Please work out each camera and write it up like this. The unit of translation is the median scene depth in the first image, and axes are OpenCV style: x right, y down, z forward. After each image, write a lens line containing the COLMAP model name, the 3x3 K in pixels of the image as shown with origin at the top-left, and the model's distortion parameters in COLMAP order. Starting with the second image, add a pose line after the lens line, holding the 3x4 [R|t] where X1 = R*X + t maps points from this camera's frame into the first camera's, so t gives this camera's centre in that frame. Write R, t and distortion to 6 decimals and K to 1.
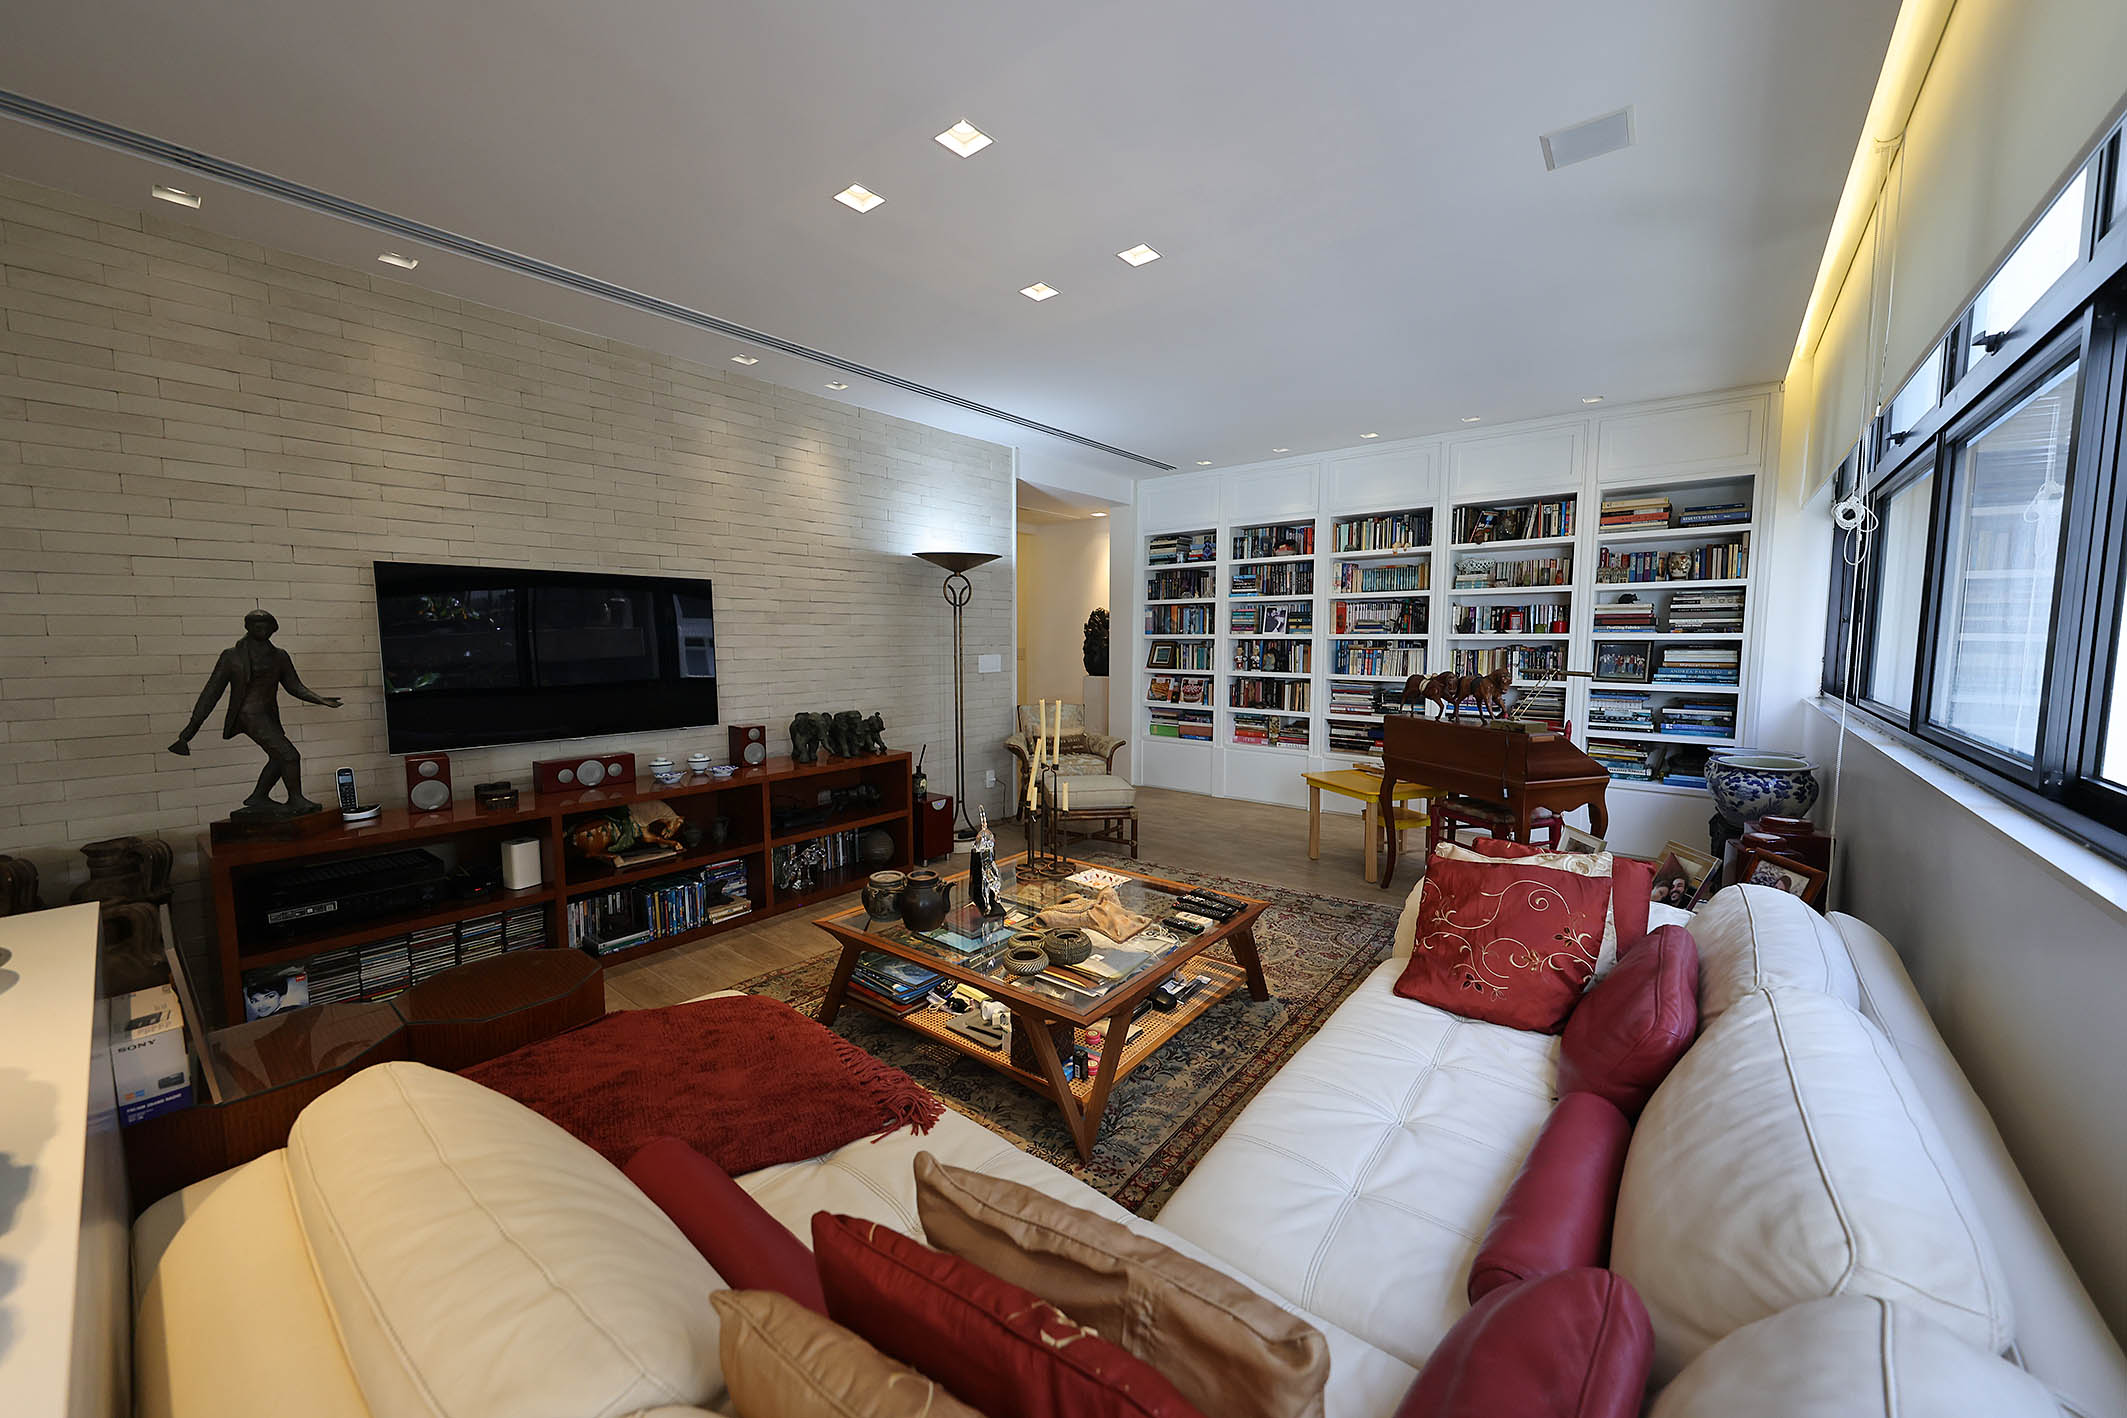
lens RADIAL K [[787.1, 0, 1051.5], [0, 787.1, 709.2], [0, 0, 1]] dist [0.001765, -0.000089]
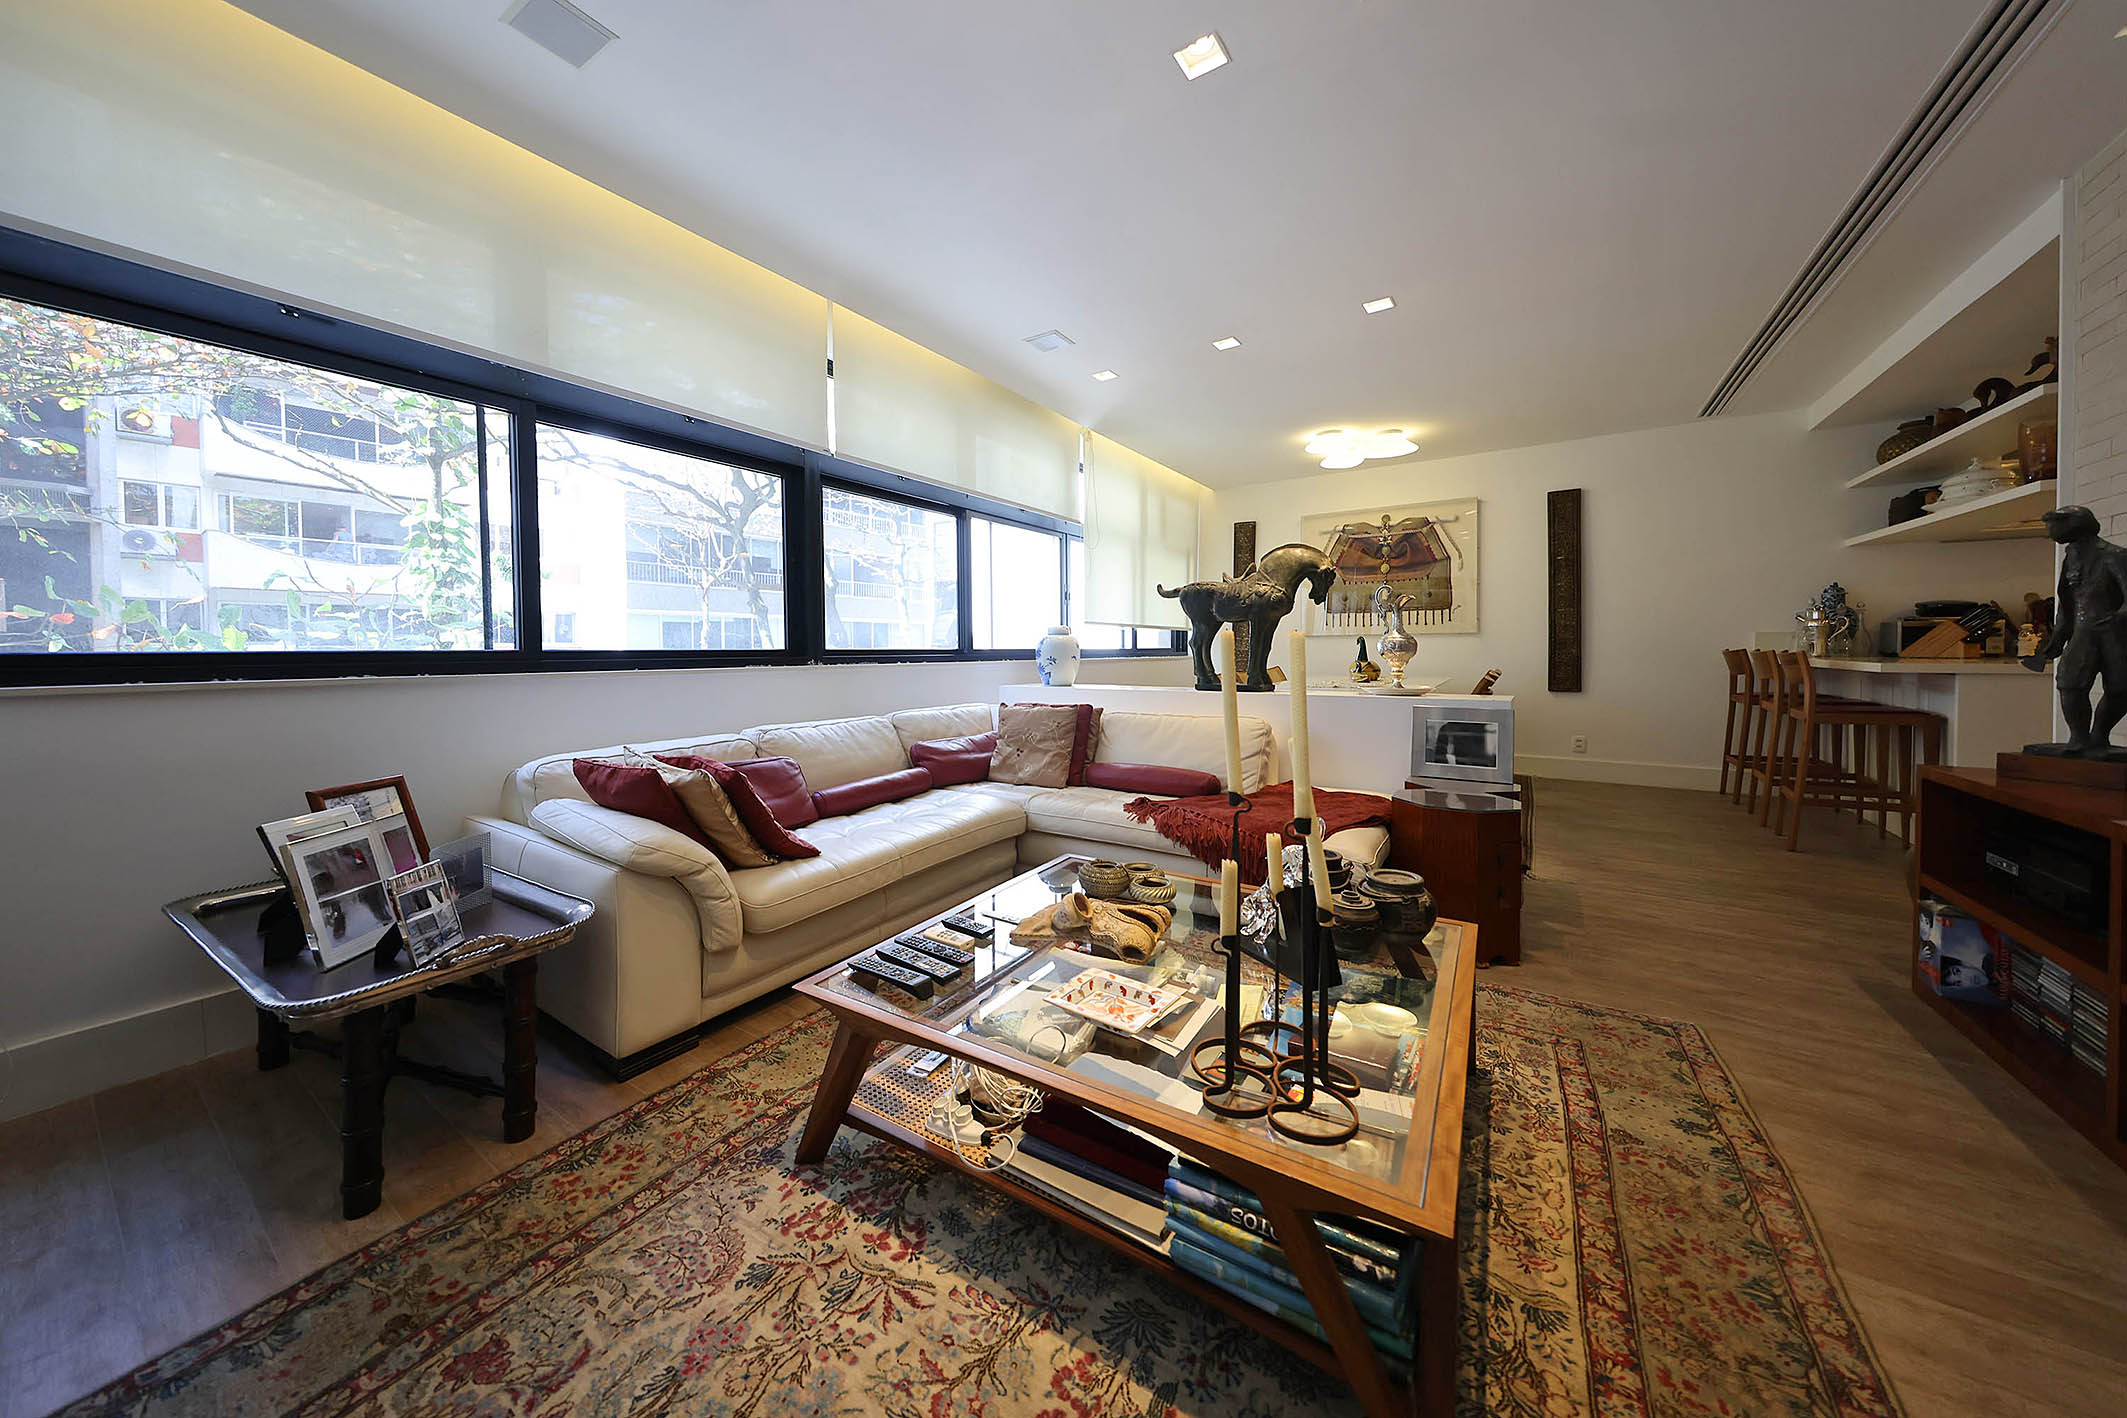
lens RADIAL K [[732.4, 0, 1002.3], [0, 732.4, 668.6], [0, 0, 1]] dist [0.002443, 0.000134]
pose [[-0.997173, 0.010786, -0.074364, 0.083507], [0.002090, 0.993243, 0.116038, -0.020336], [0.075113, 0.115554, -0.990457, 0.756408]]
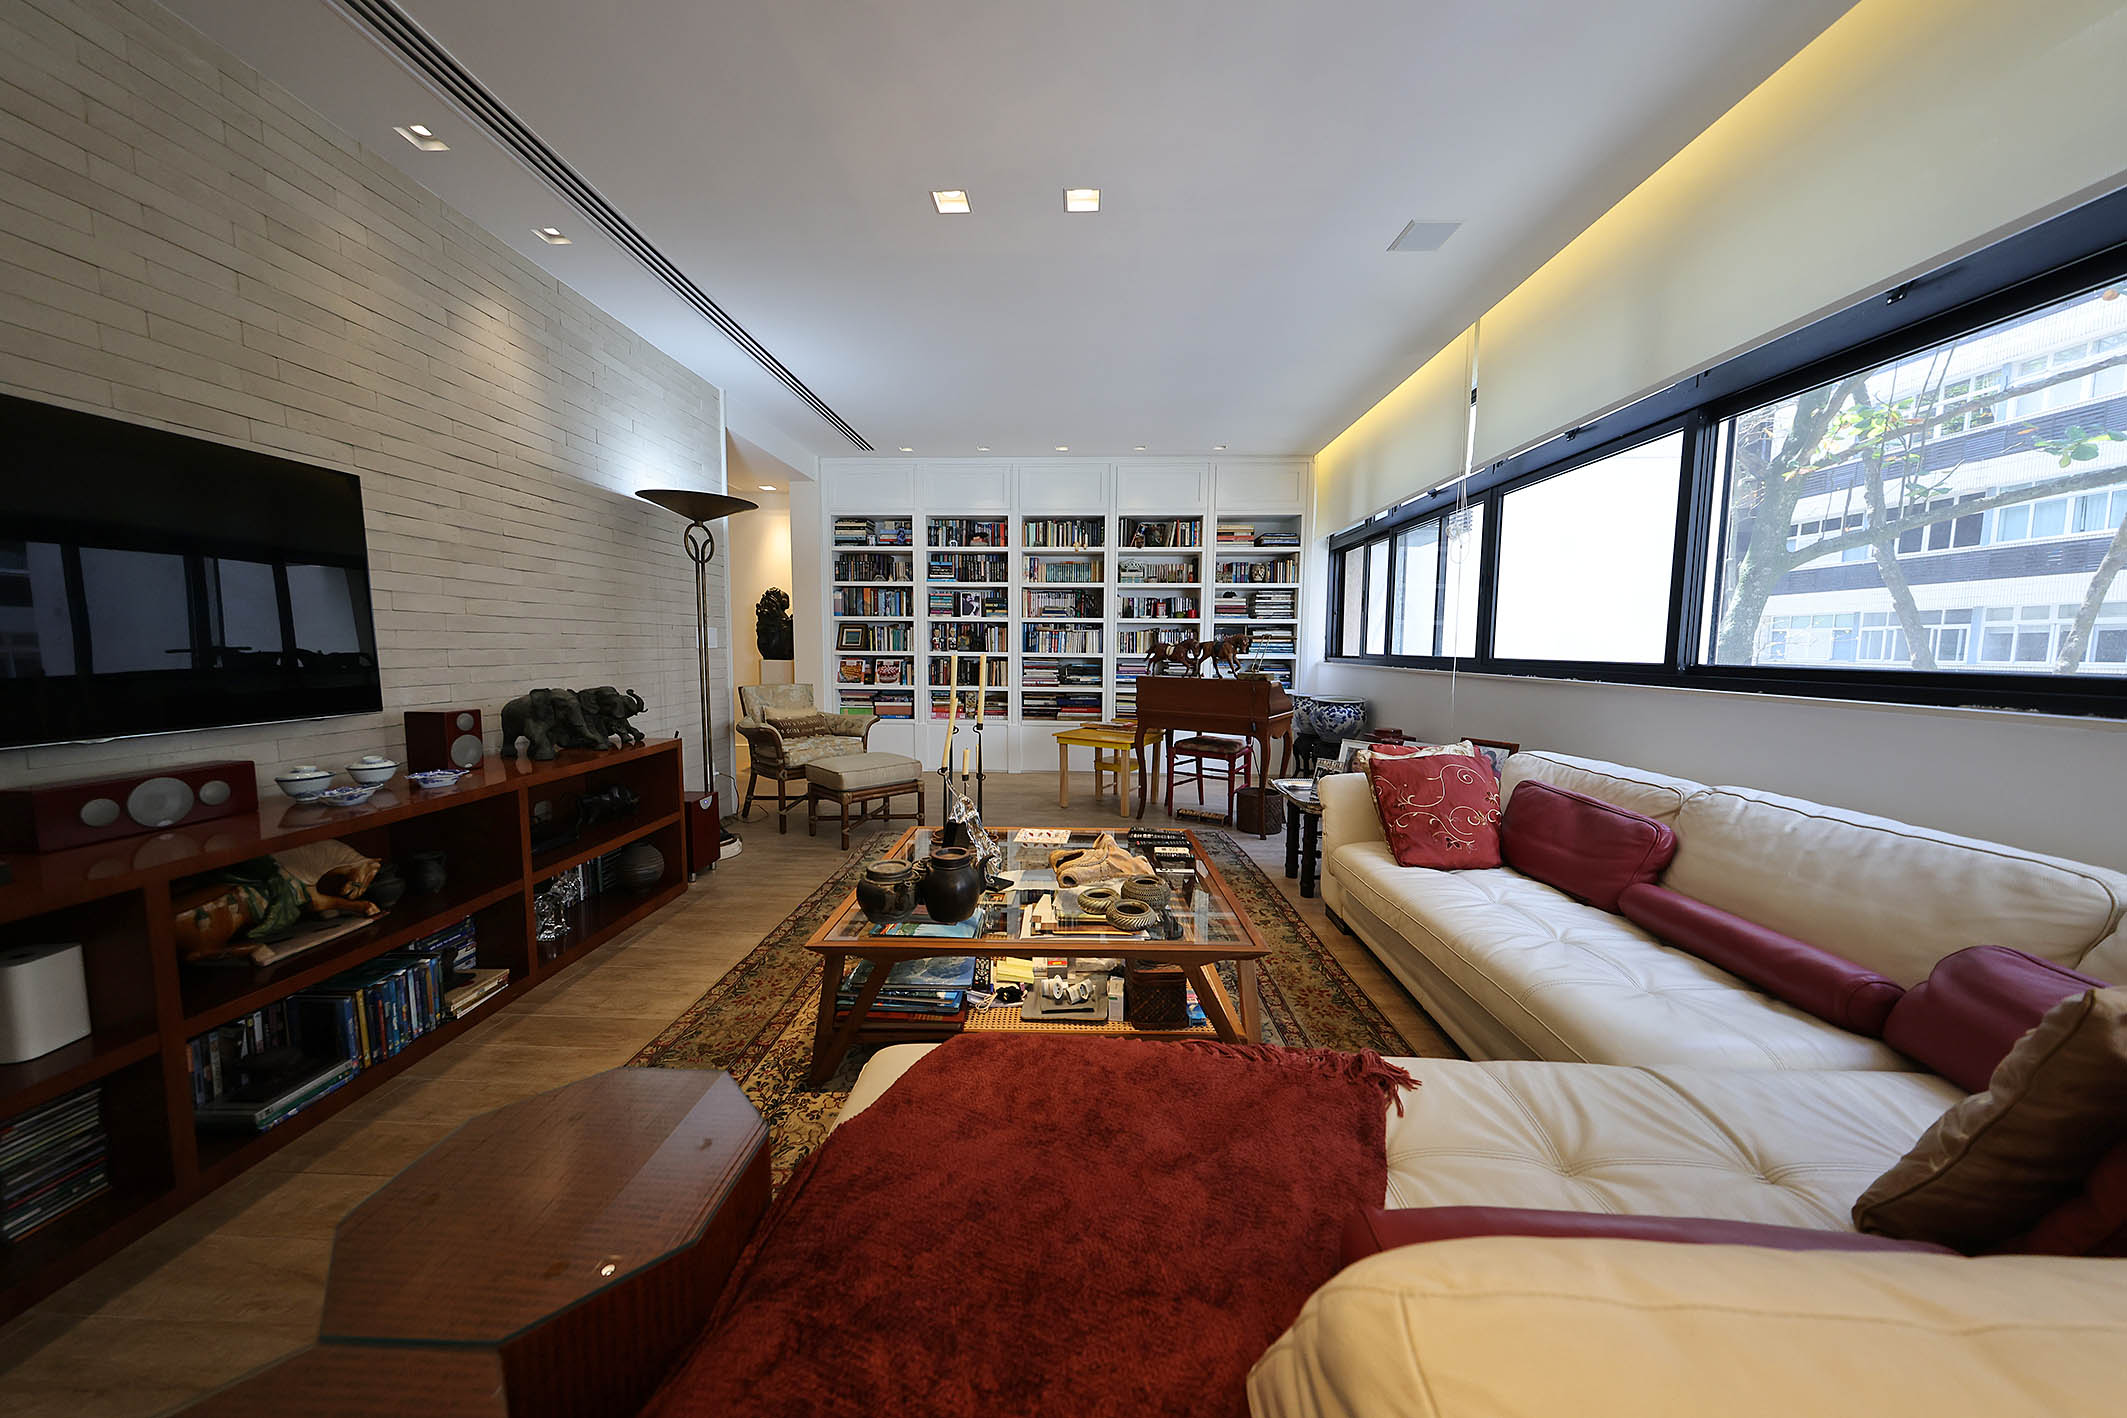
lens RADIAL K [[700.0, 0, 1065.7], [0, 700.0, 710.2], [0, 0, 1]] dist [0.000511, -0.000168]
pose [[0.788385, -0.049548, 0.613184, -0.235289], [0.048079, 0.998665, 0.018880, 0.024075], [-0.613301, 0.014597, 0.789714, 0.158547]]
